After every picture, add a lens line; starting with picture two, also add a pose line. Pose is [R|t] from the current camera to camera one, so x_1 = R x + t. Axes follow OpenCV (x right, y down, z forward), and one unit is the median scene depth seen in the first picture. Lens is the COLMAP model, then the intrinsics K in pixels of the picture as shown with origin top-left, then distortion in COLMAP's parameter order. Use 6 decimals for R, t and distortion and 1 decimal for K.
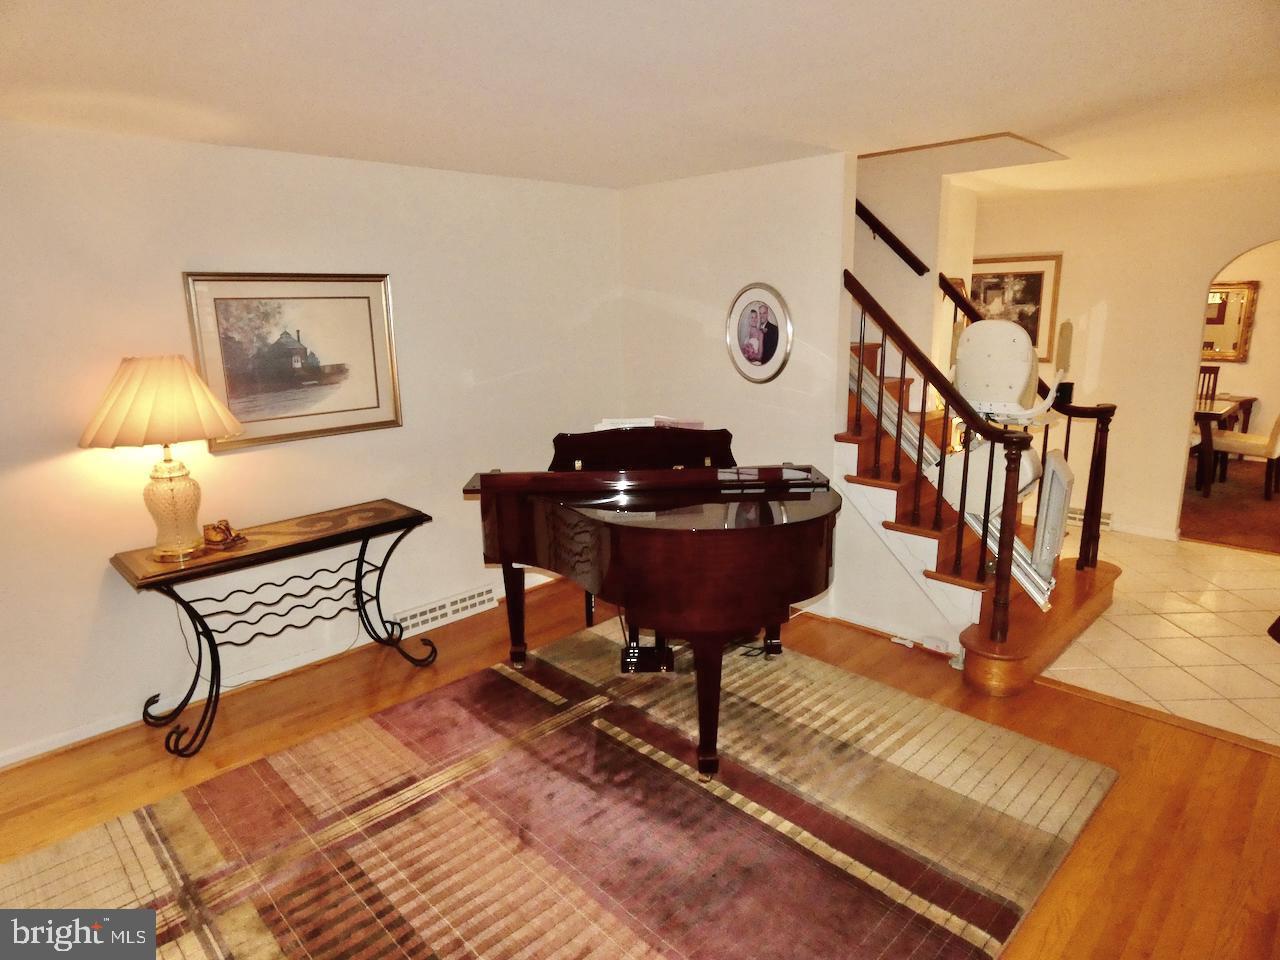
lens RADIAL K [[771.2, 0, 637.1], [0, 771.2, 474.3], [0, 0, 1]] dist [-0.004627, -0.004701]
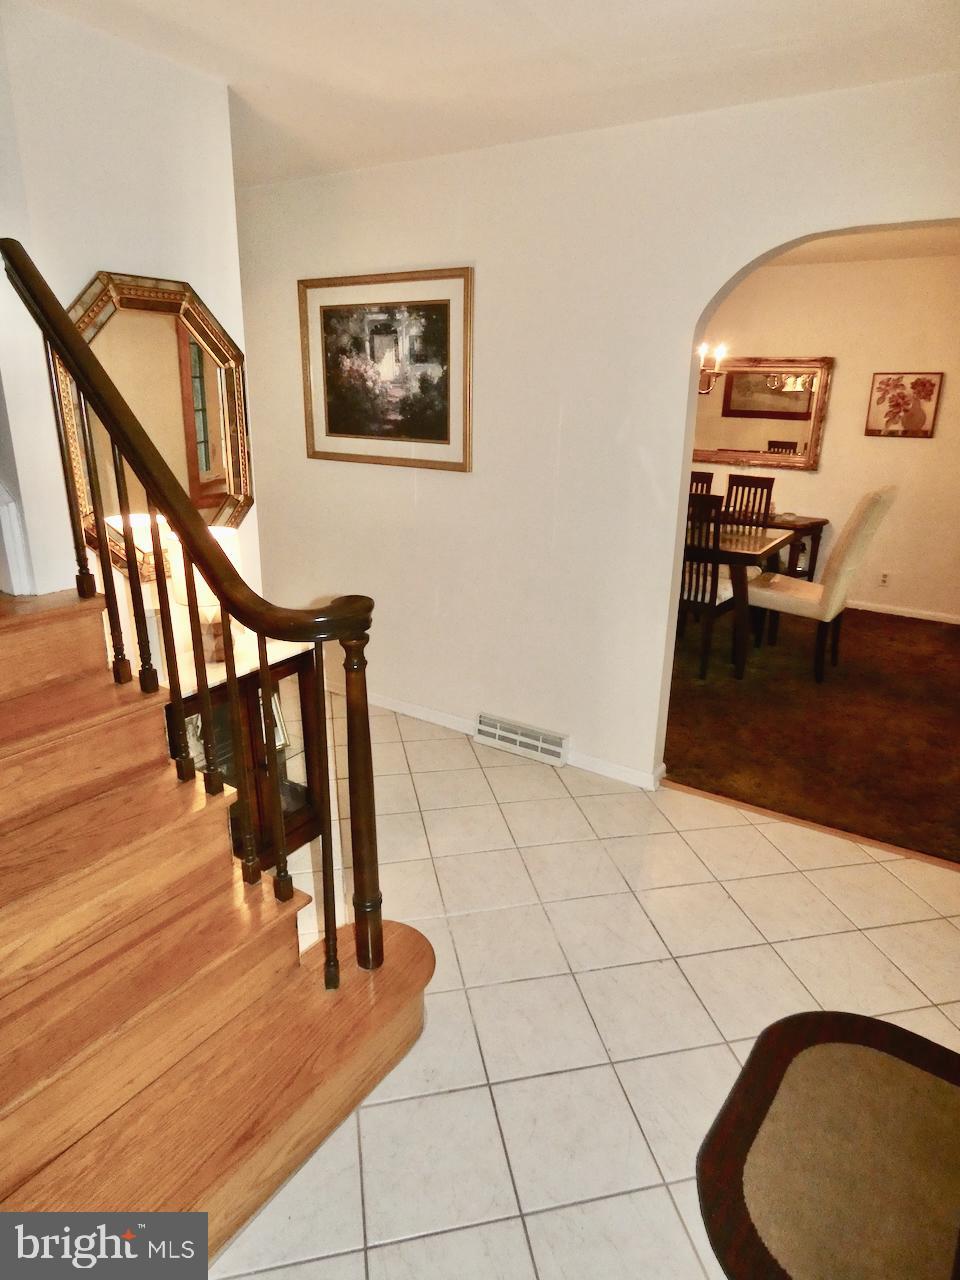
lens RADIAL K [[771.2, 0, 487.8], [0, 771.2, 640.8], [0, 0, 1]] dist [-0.004627, -0.004701]
pose [[0.977162, -0.027027, 0.210772, 0.418631], [0.006554, 0.995240, 0.097233, -0.074672], [-0.212396, -0.093631, 0.972688, 0.428216]]
